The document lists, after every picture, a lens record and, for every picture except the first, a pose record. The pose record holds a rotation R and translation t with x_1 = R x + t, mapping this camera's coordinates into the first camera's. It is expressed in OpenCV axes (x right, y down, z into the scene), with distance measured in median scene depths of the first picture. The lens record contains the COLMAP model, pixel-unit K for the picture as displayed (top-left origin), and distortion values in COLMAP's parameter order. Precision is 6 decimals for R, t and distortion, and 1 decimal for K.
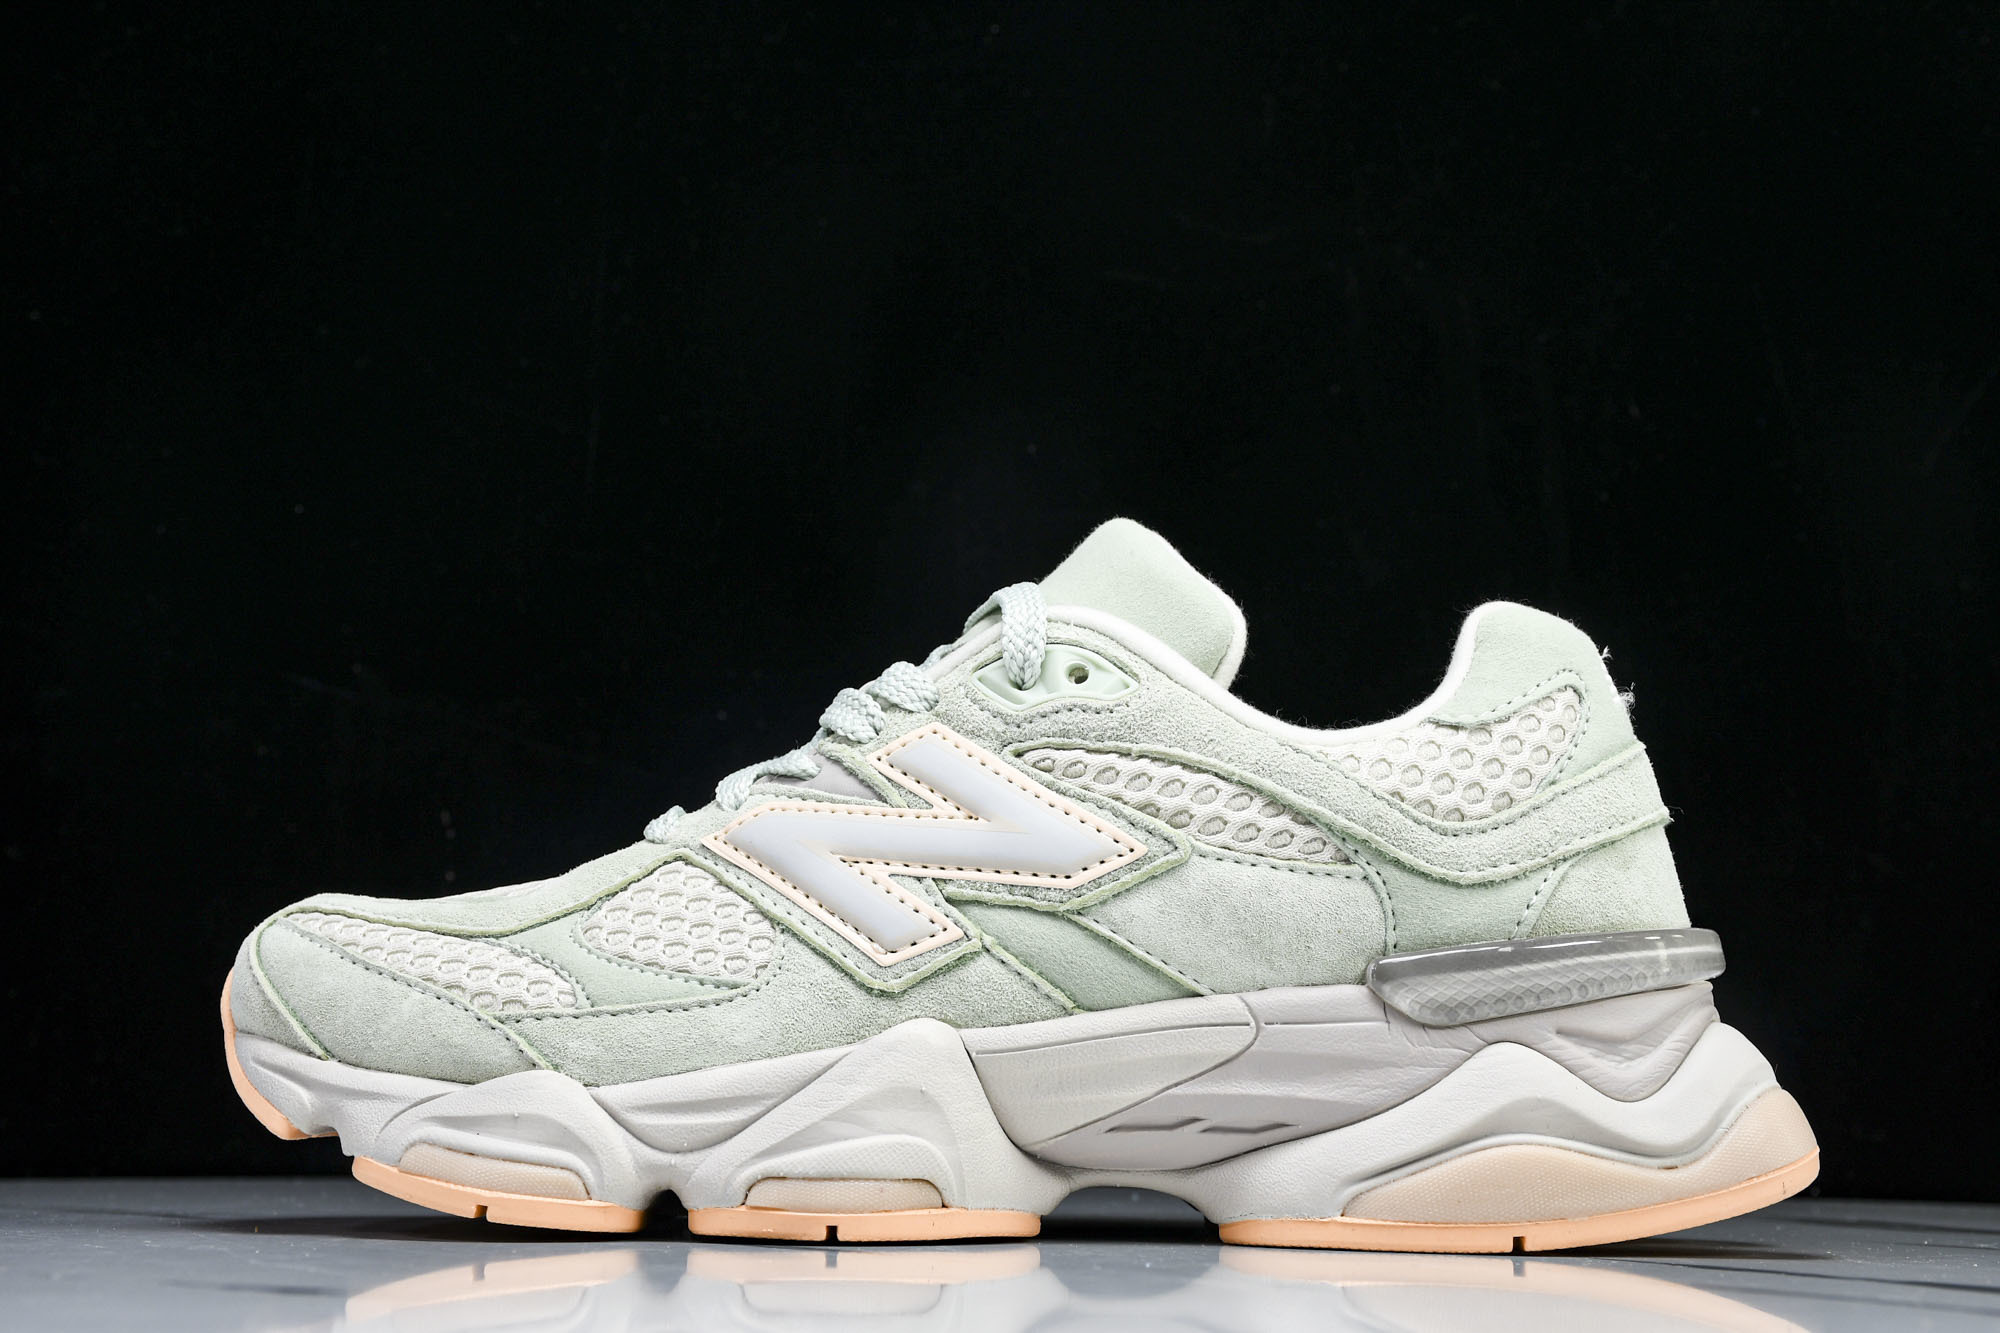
lens RADIAL K [[3244.6, 0, 987.5], [0, 3244.6, 663.0], [0, 0, 1]] dist [0.163570, 0.000000]
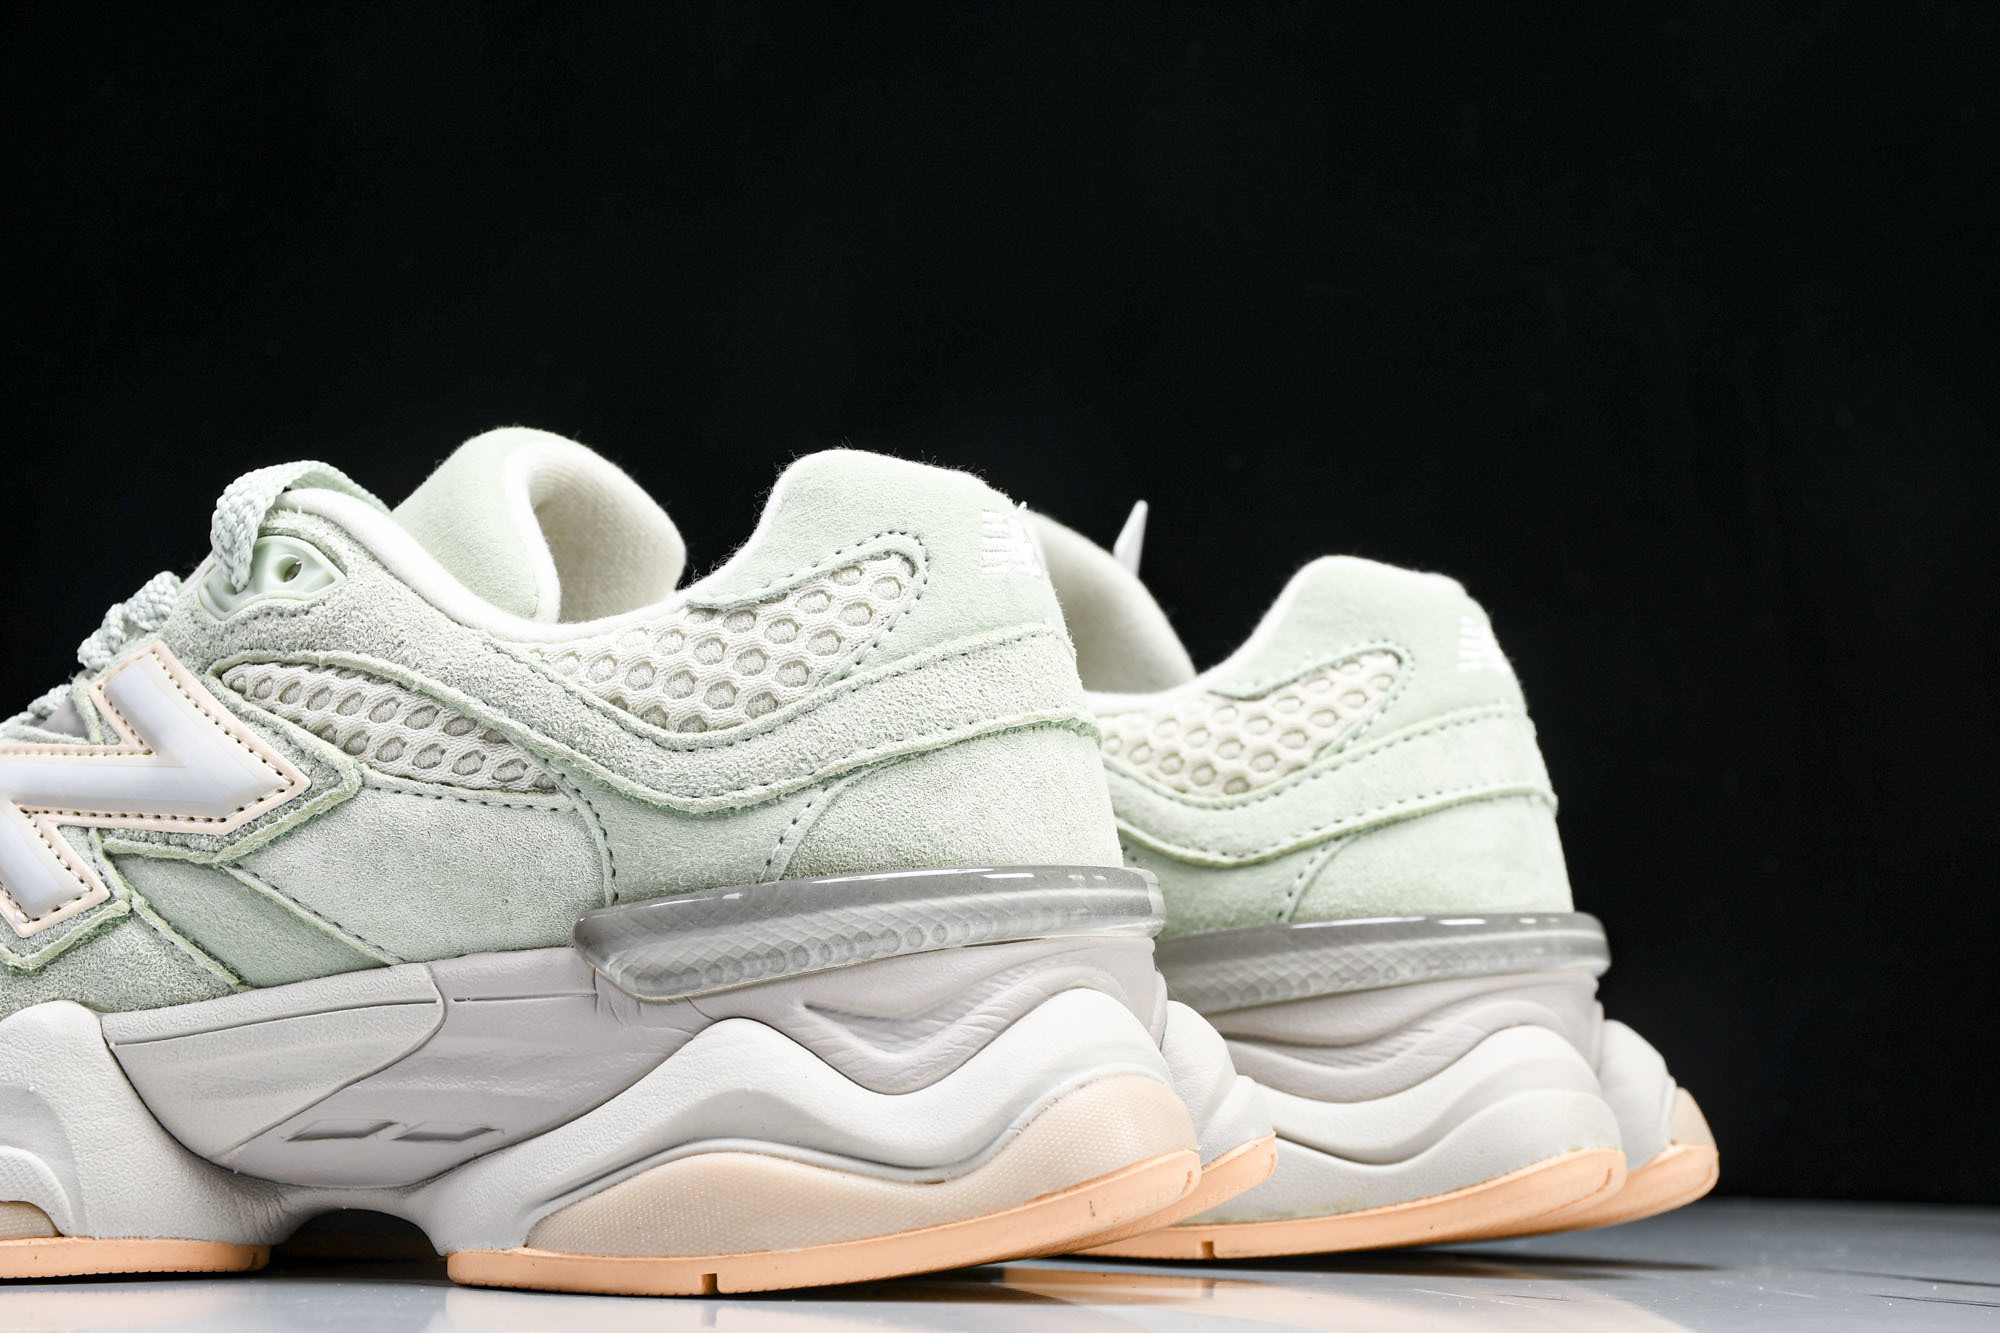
lens RADIAL K [[3244.6, 0, 997.4], [0, 3244.6, 680.4], [0, 0, 1]] dist [0.163570, 0.000000]
pose [[0.943490, -0.044356, -0.328418, 0.465398], [0.041768, 0.999016, -0.014933, 0.051019], [0.328758, 0.000372, 0.944414, 0.302045]]
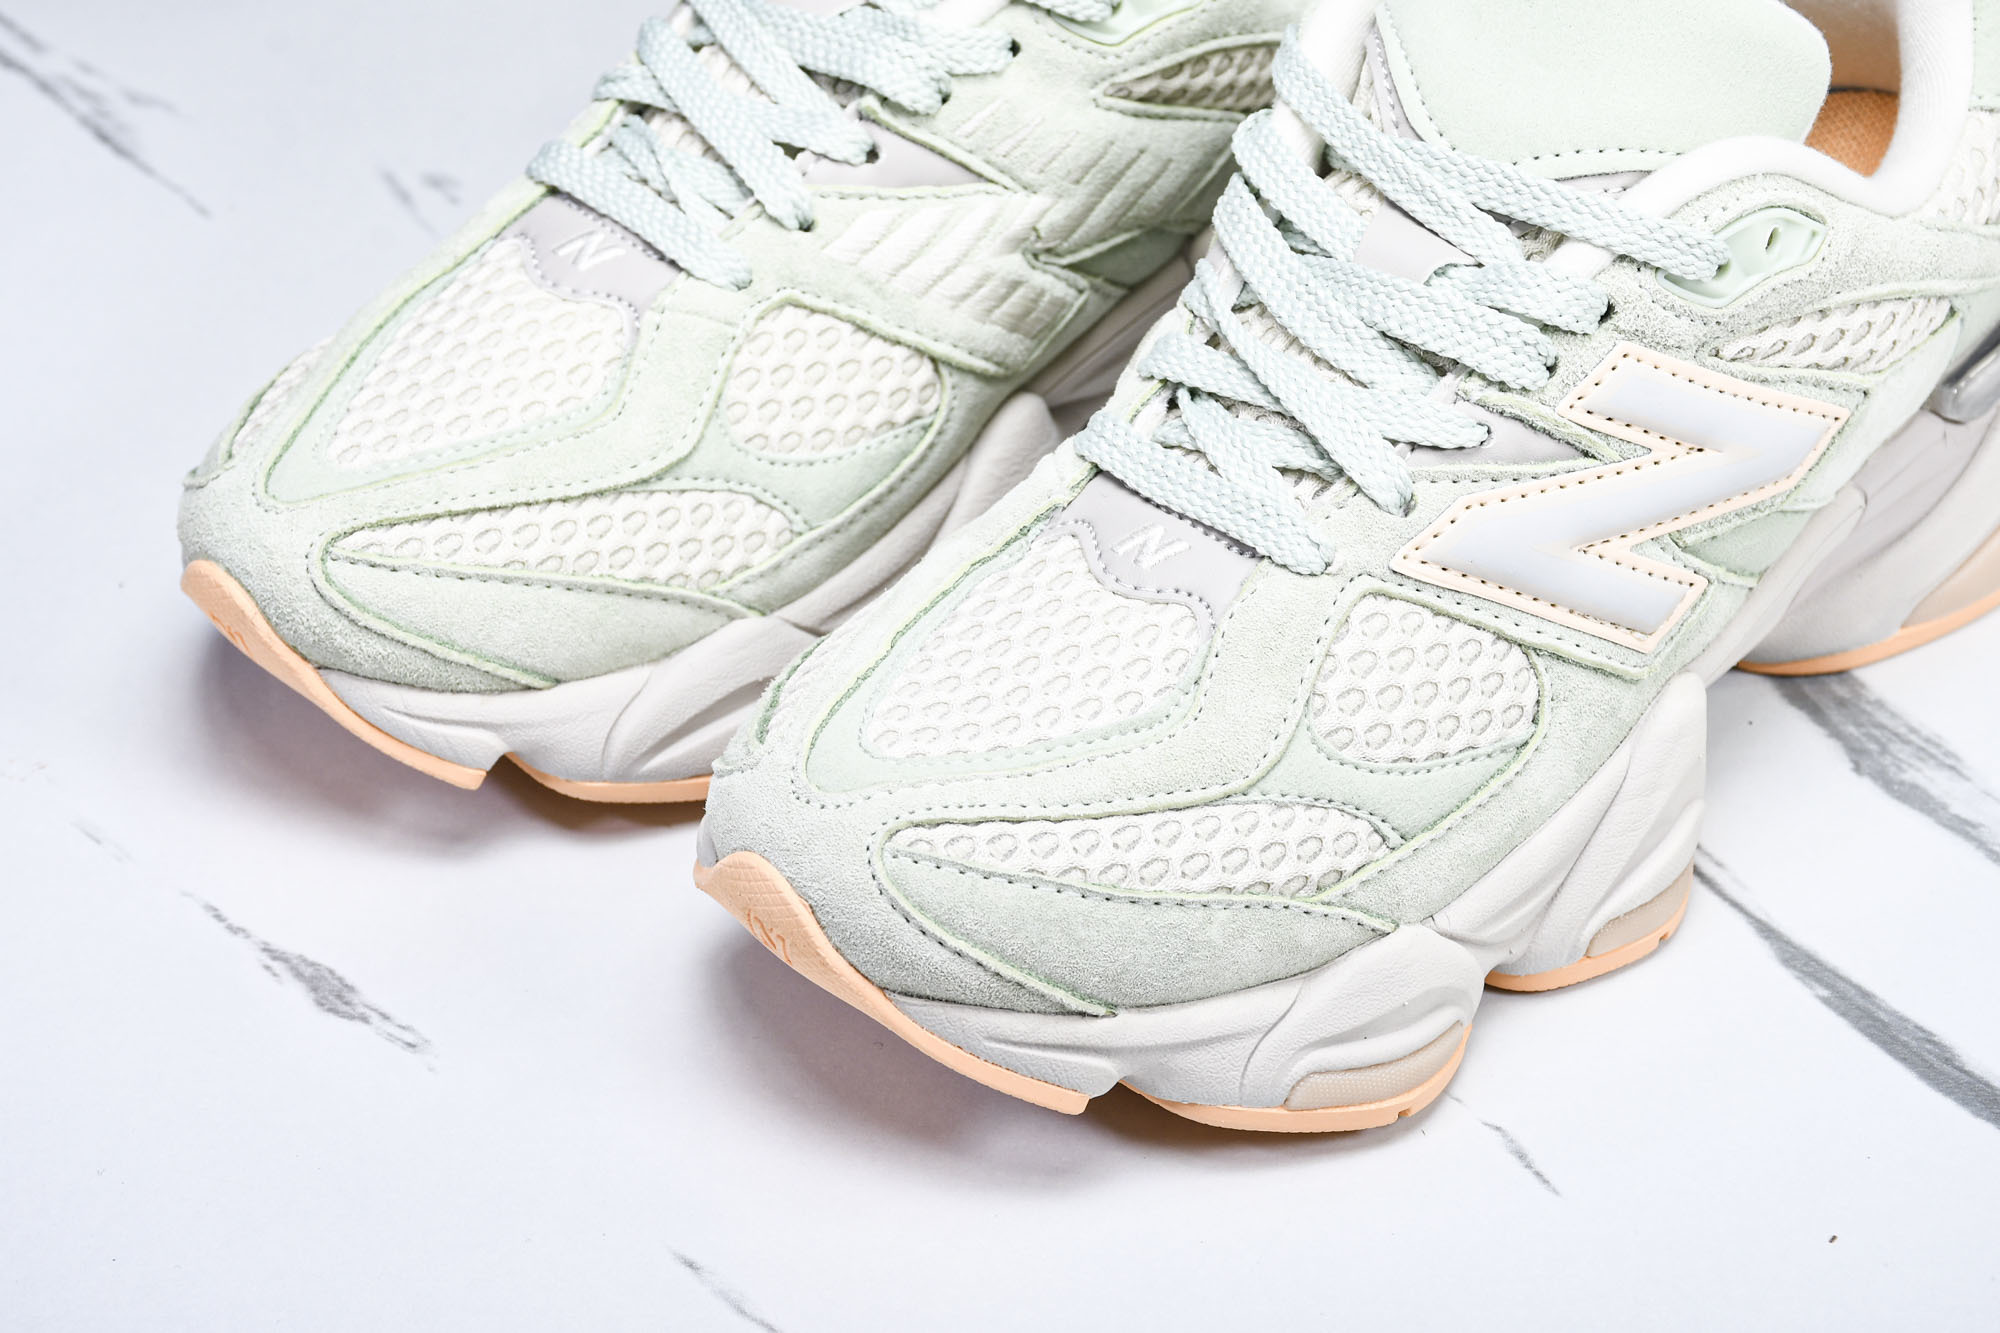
lens RADIAL K [[4175.3, 0, 983.7], [0, 4175.3, 662.9], [0, 0, 1]] dist [0.336117, 0.000000]
pose [[0.646513, -0.478249, 0.594390, -0.801721], [-0.105300, 0.715719, 0.690405, -0.649274], [-0.755601, -0.508945, 0.412362, 0.666787]]
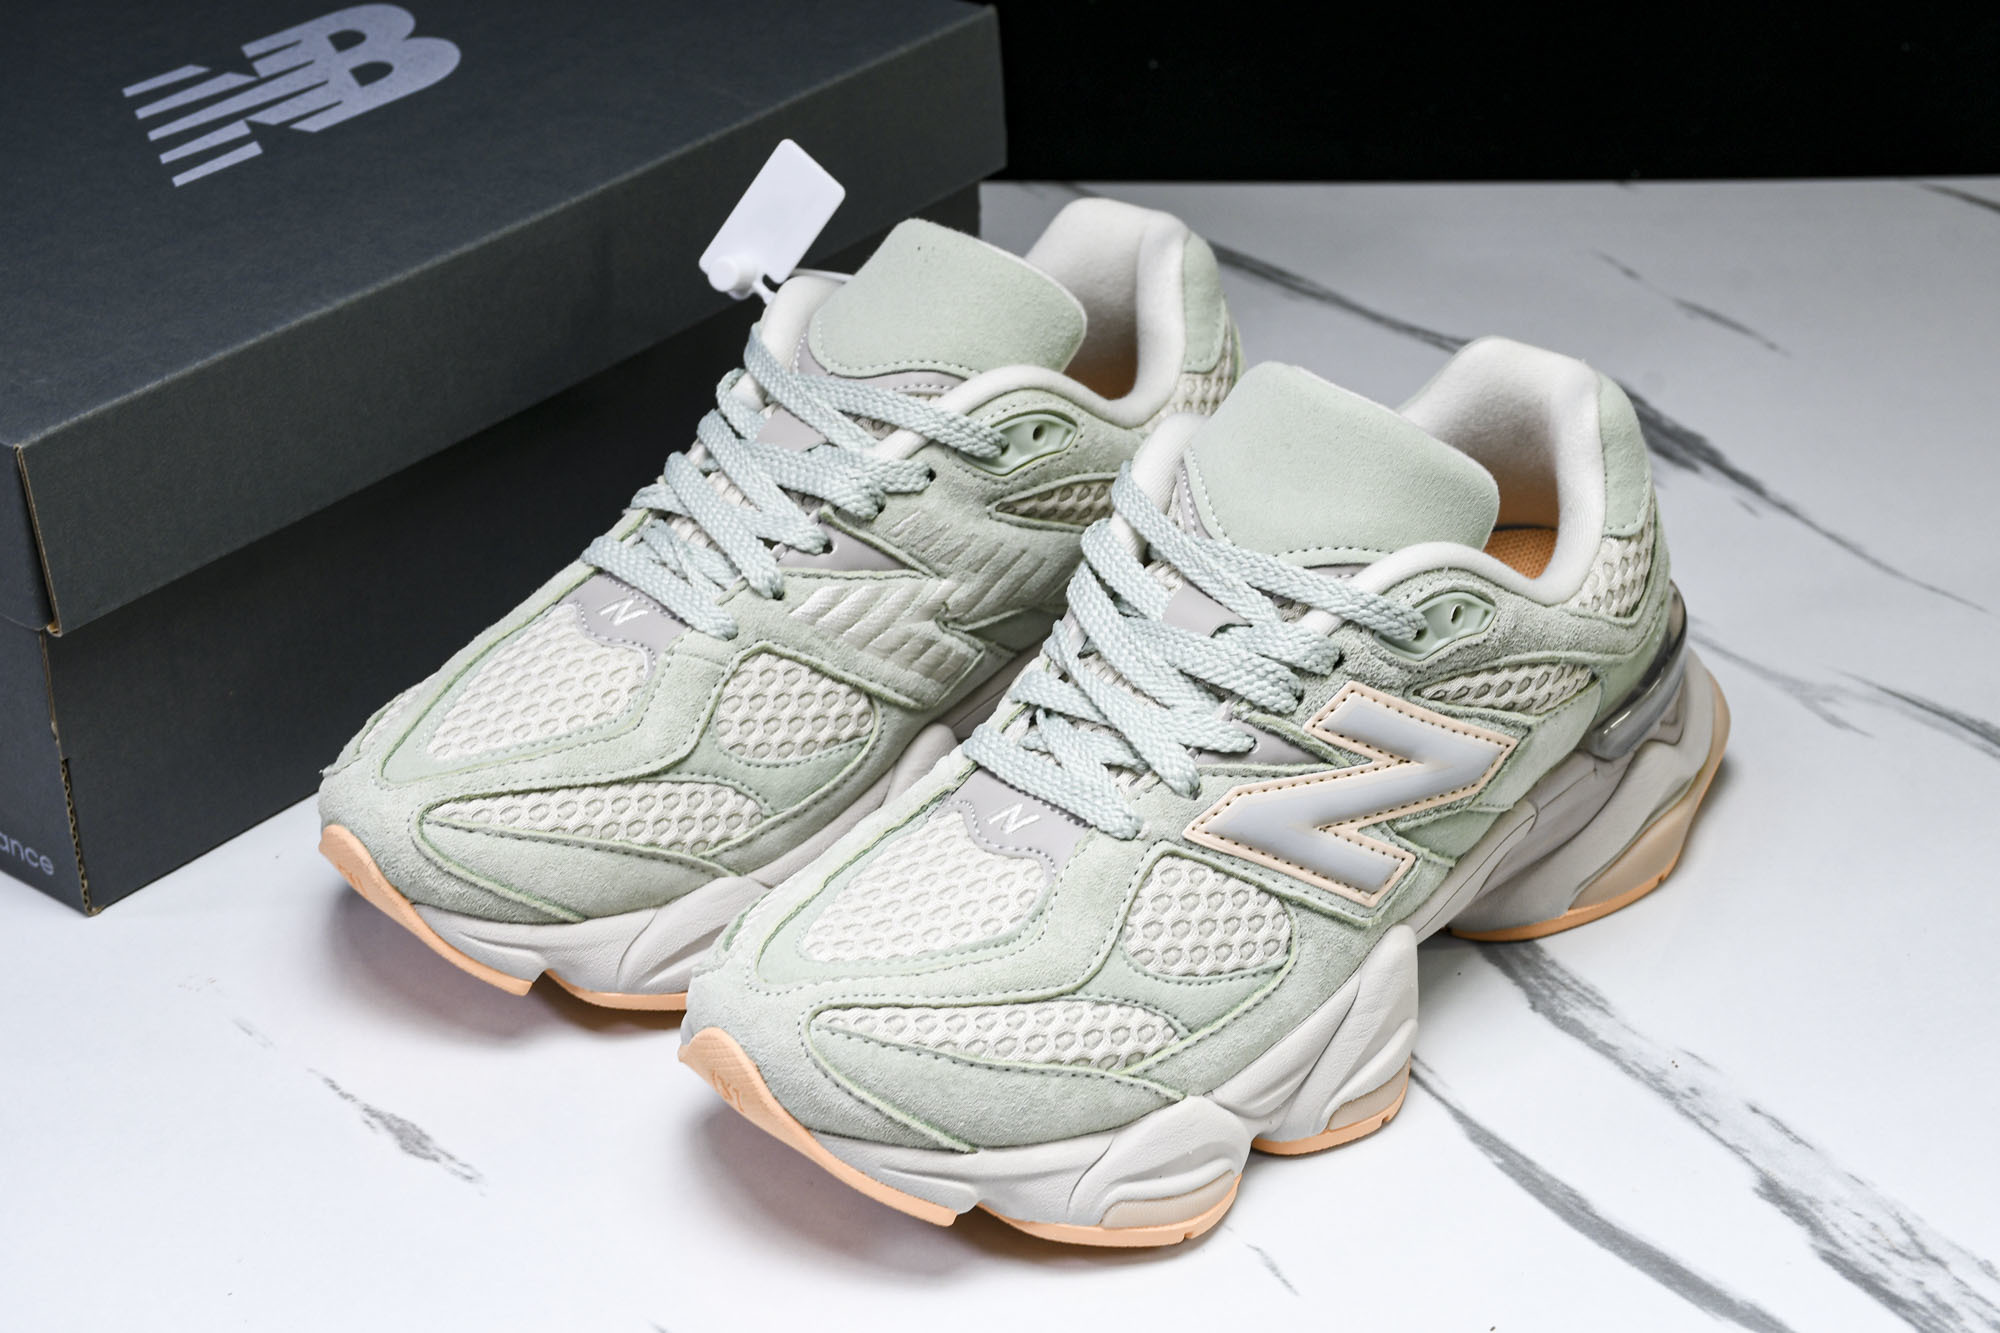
lens RADIAL K [[3480.6, 0, 992.1], [0, 3480.6, 665.2], [0, 0, 1]] dist [0.185140, 0.000000]
pose [[0.657962, -0.390373, 0.643968, -0.906460], [-0.117319, 0.791567, 0.599715, -0.722916], [-0.743856, -0.470140, 0.475023, 0.532294]]
